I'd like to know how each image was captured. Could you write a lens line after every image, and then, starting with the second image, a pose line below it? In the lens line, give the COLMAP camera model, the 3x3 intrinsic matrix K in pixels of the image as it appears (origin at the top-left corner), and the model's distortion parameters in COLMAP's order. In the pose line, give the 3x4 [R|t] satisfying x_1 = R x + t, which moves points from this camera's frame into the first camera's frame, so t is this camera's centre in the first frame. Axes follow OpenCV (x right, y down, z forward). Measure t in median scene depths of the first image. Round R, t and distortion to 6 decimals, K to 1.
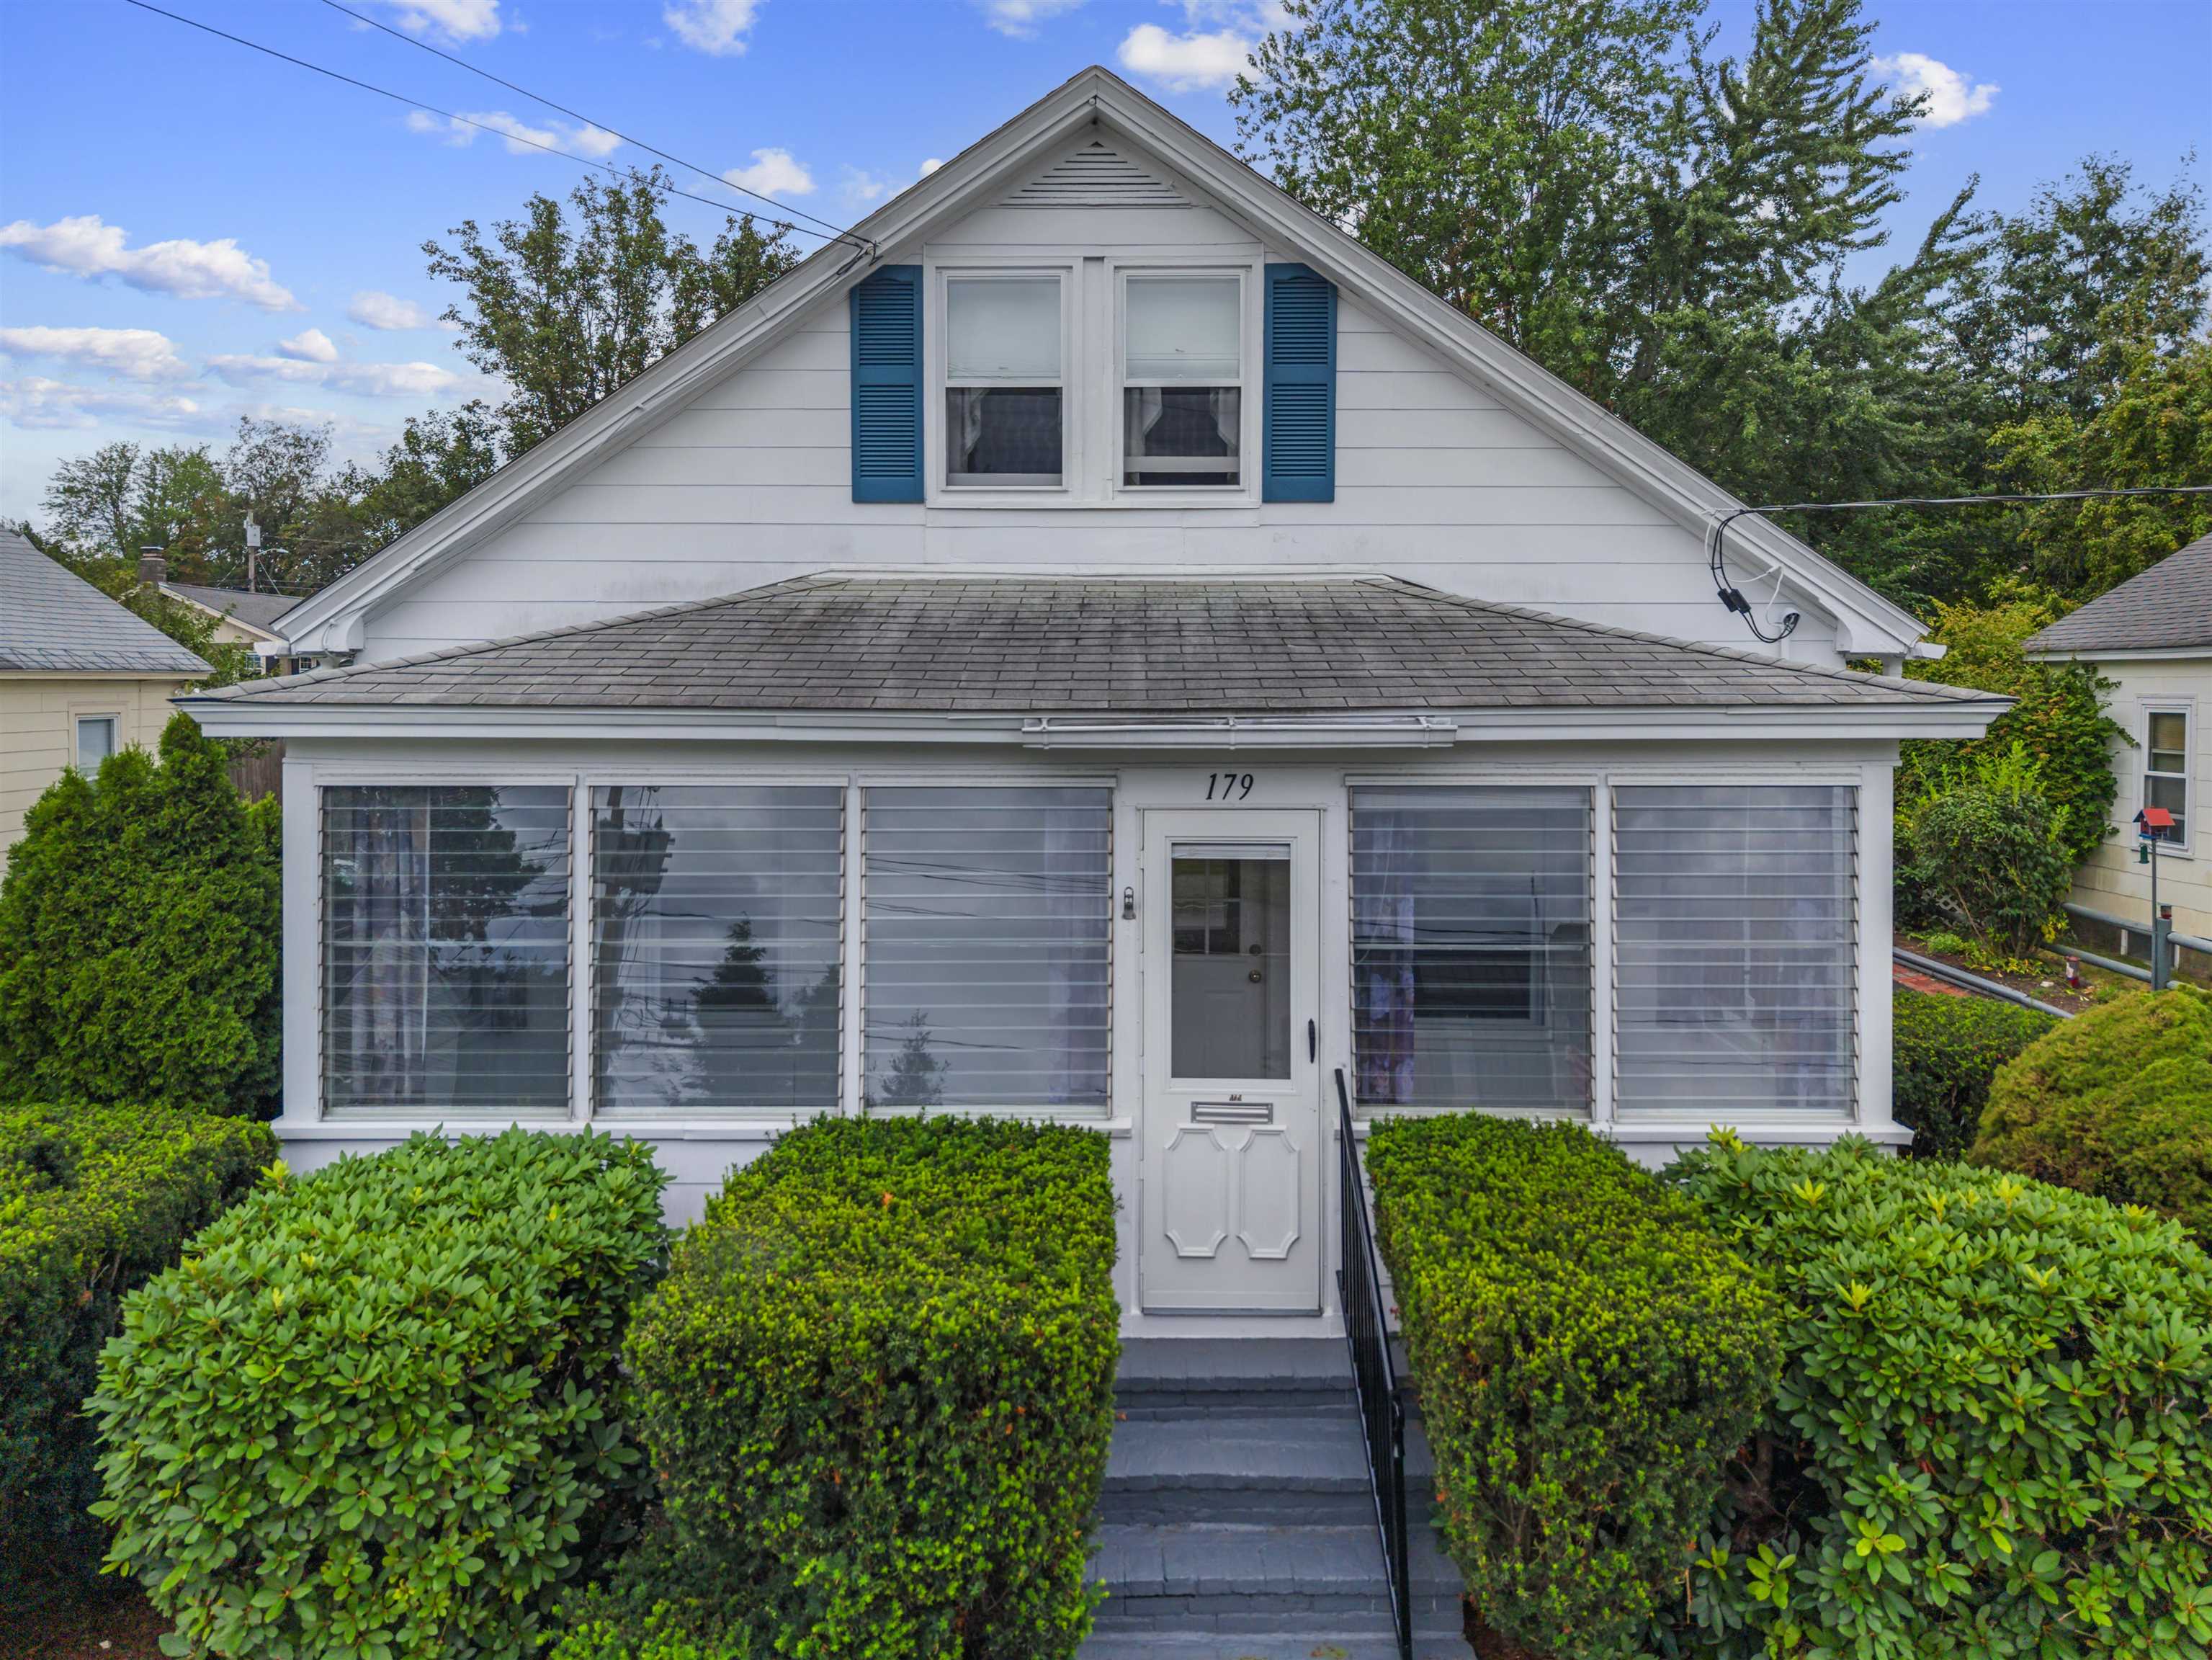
lens RADIAL K [[1498.3, 0, 1115.8], [0, 1498.3, 826.2], [0, 0, 1]] dist [0.023586, -0.014905]
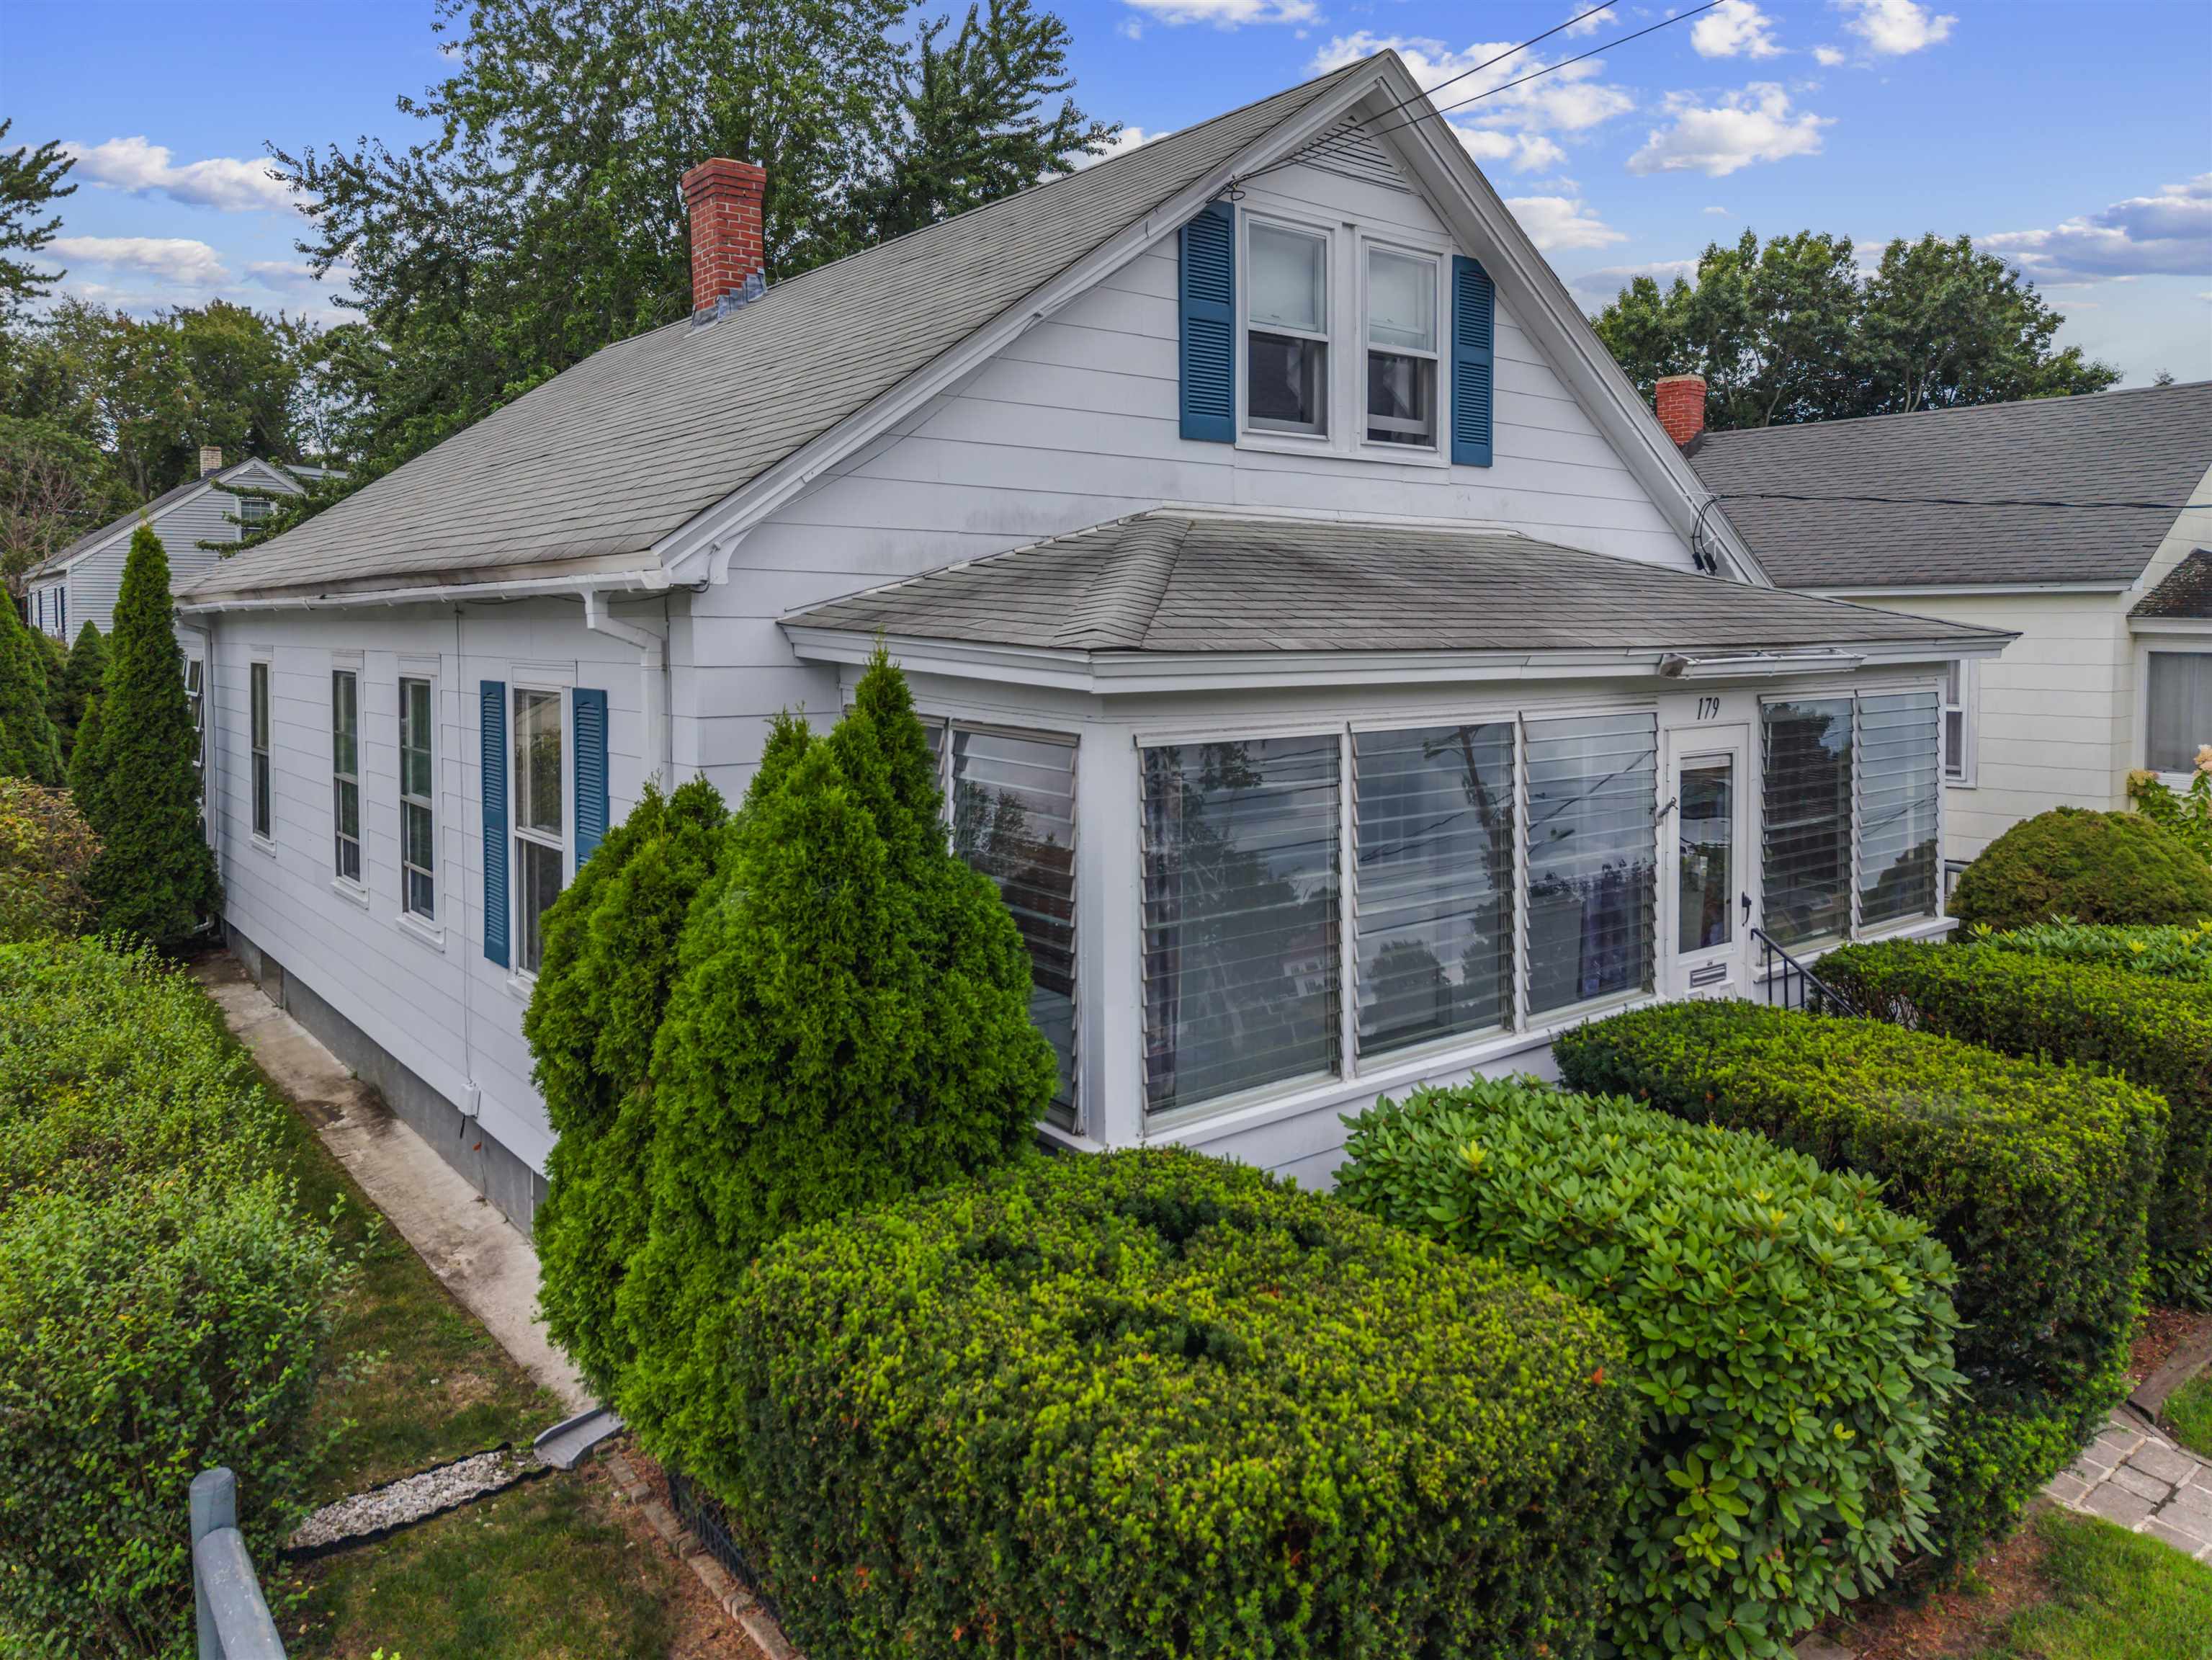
lens RADIAL K [[1534.5, 0, 1107.3], [0, 1534.5, 799.2], [0, 0, 1]] dist [-0.003498, -0.003056]
pose [[0.777222, -0.074147, 0.624843, -0.848832], [0.064252, 0.997194, 0.038411, -0.024898], [-0.625937, 0.010293, 0.779805, 0.261753]]
